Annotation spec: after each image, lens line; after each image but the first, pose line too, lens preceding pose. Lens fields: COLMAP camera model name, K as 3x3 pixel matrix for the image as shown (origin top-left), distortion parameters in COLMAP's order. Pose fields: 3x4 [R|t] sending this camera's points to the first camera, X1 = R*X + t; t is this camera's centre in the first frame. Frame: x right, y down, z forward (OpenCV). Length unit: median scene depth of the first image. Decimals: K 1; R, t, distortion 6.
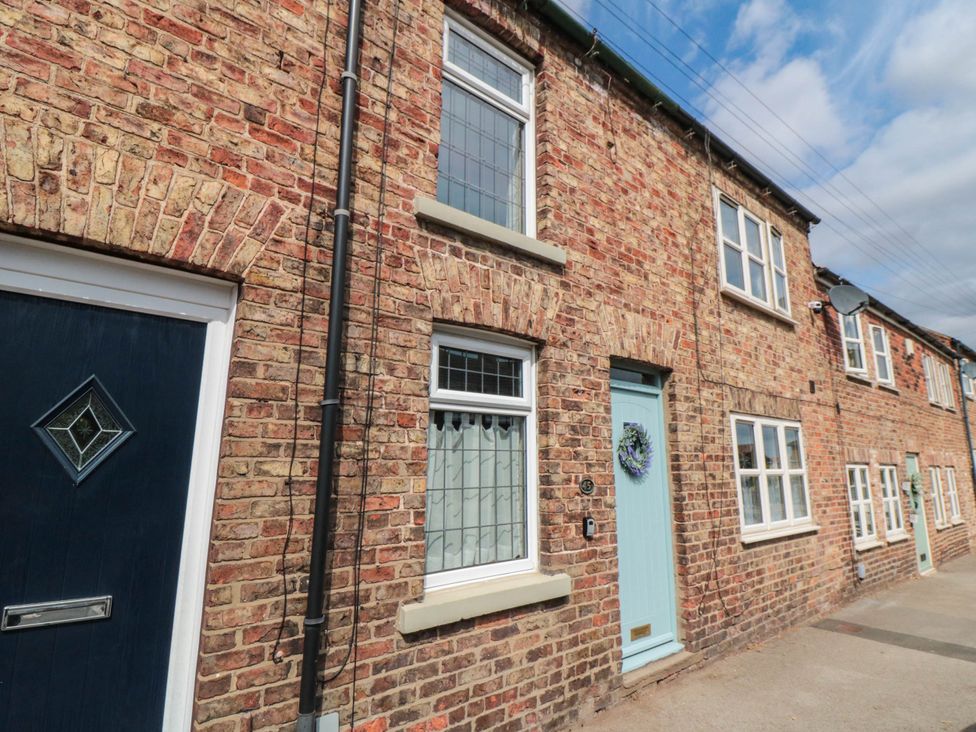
lens RADIAL K [[527.0, 0, 492.1], [0, 527.0, 360.3], [0, 0, 1]] dist [-0.006479, -0.010508]
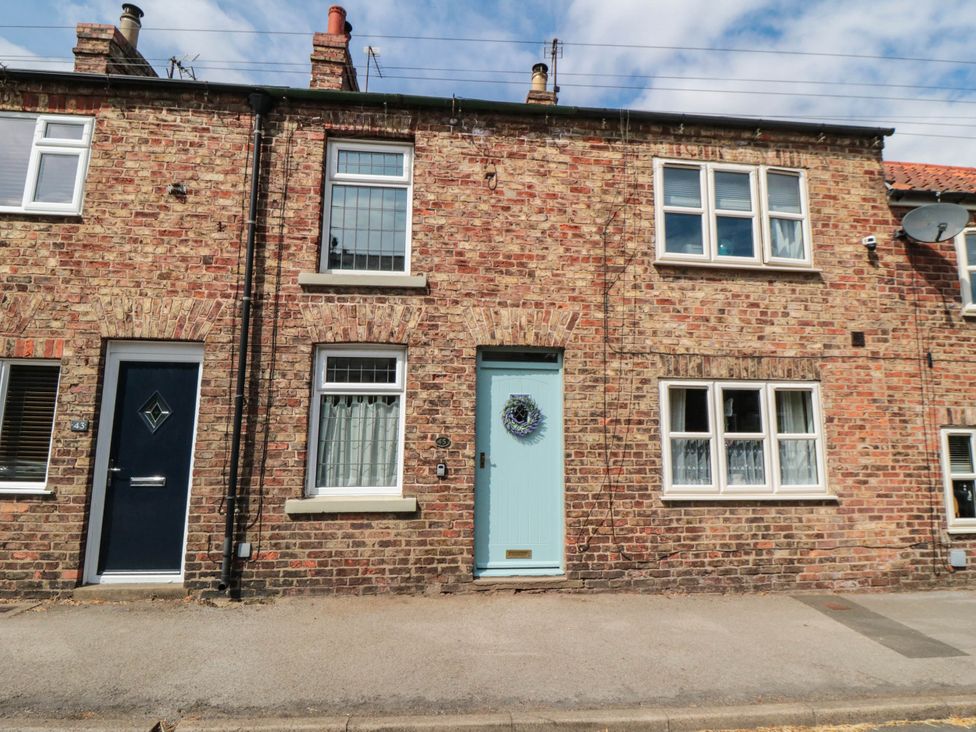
lens RADIAL K [[527.0, 0, 487.9], [0, 527.0, 365.3], [0, 0, 1]] dist [-0.006479, -0.010508]
pose [[0.822862, -0.074371, -0.563354, 1.173913], [0.108804, 0.993676, 0.027744, 0.006801], [0.557728, -0.084125, 0.825750, -0.099108]]
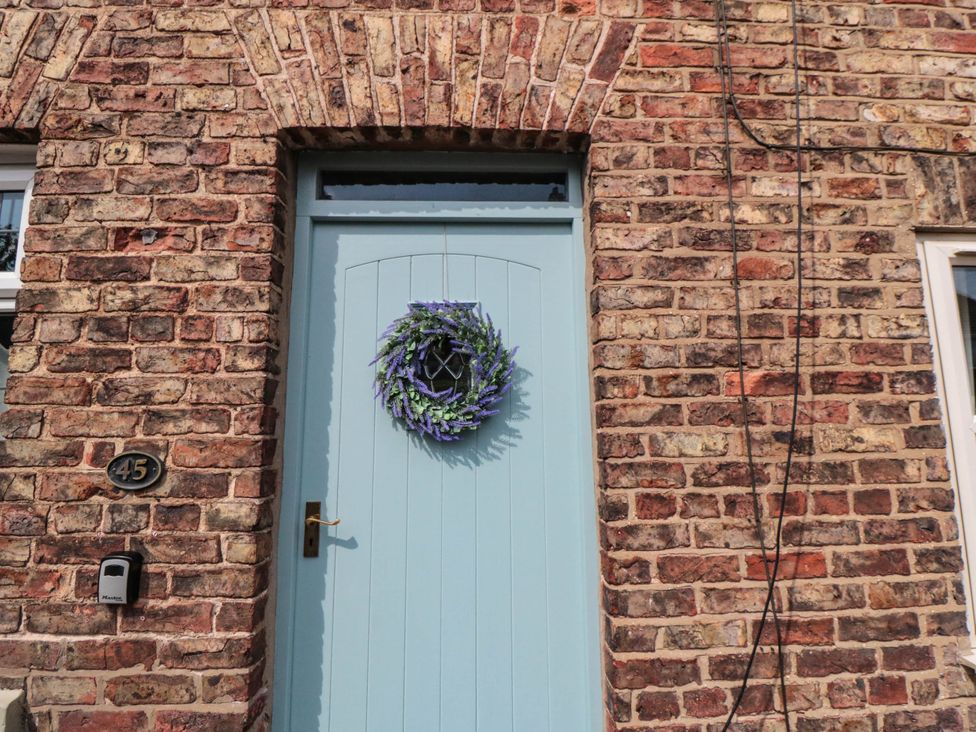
lens RADIAL K [[527.0, 0, 487.6], [0, 527.0, 365.2], [0, 0, 1]] dist [-0.006479, -0.010508]
pose [[0.788993, -0.102157, -0.605850, 0.657712], [0.139249, 0.990153, 0.014385, 0.206608], [0.598415, -0.095714, 0.795449, 0.916307]]
